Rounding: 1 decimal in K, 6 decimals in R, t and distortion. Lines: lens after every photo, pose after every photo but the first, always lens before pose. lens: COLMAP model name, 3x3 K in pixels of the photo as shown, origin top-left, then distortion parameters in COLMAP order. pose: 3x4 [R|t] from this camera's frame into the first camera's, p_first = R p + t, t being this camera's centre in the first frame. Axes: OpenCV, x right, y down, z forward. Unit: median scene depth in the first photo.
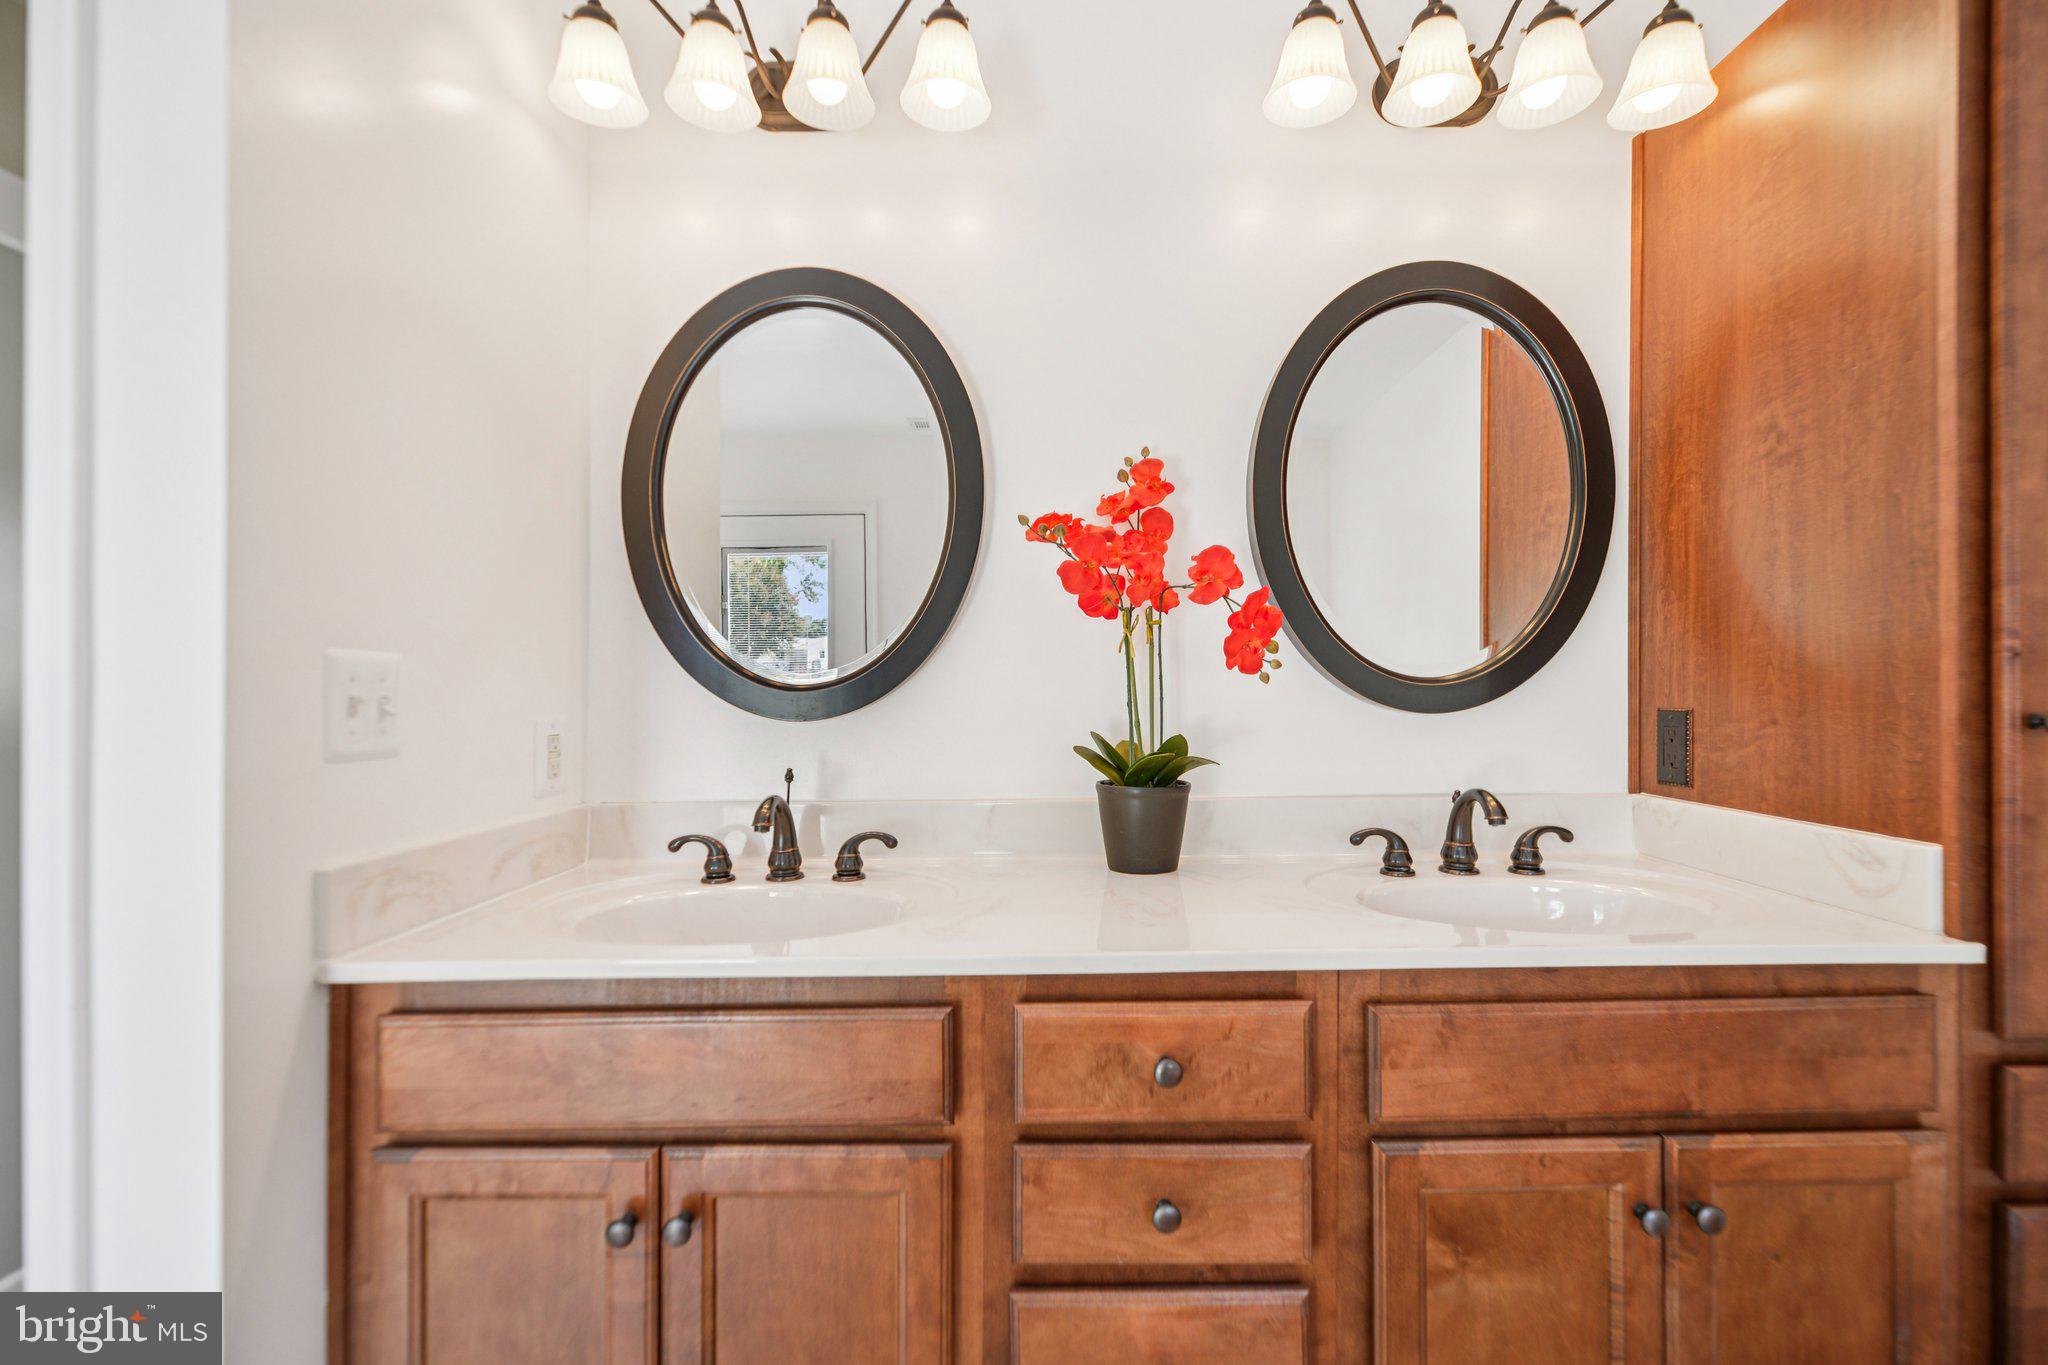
lens RADIAL K [[861.4, 0, 1058.9], [0, 861.4, 686.2], [0, 0, 1]] dist [-0.002279, -0.001712]
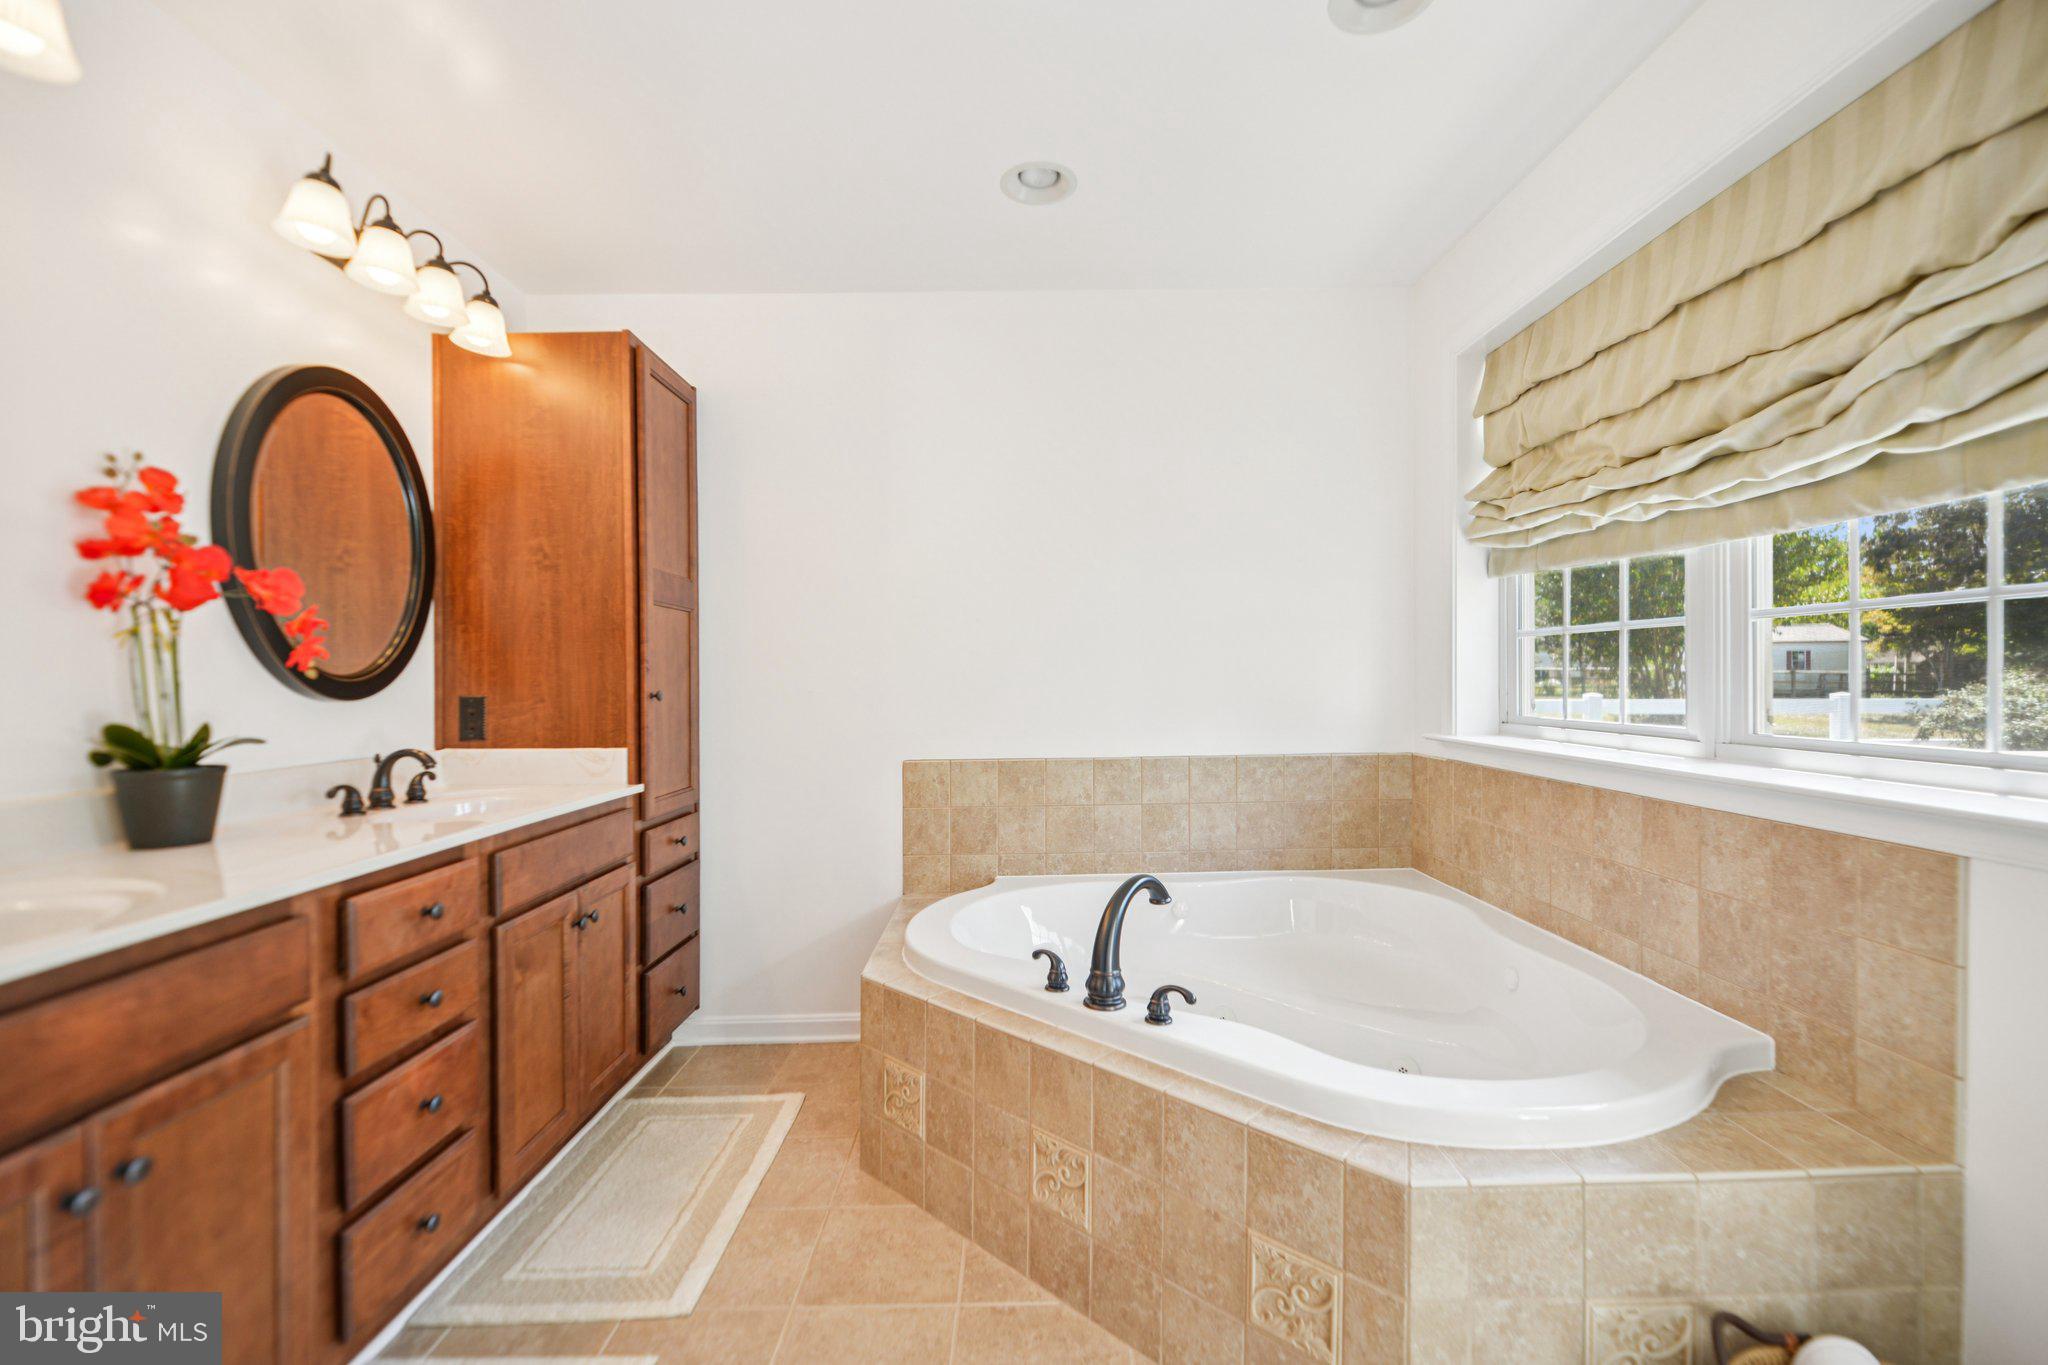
lens RADIAL K [[884.6, 0, 1040.7], [0, 884.6, 681.8], [0, 0, 1]] dist [0.003518, -0.005198]
pose [[-0.012958, 0.007122, 0.999891, -1.182025], [0.001795, 0.999973, -0.007099, 0.015172], [-0.999914, 0.001702, -0.012970, -0.108537]]
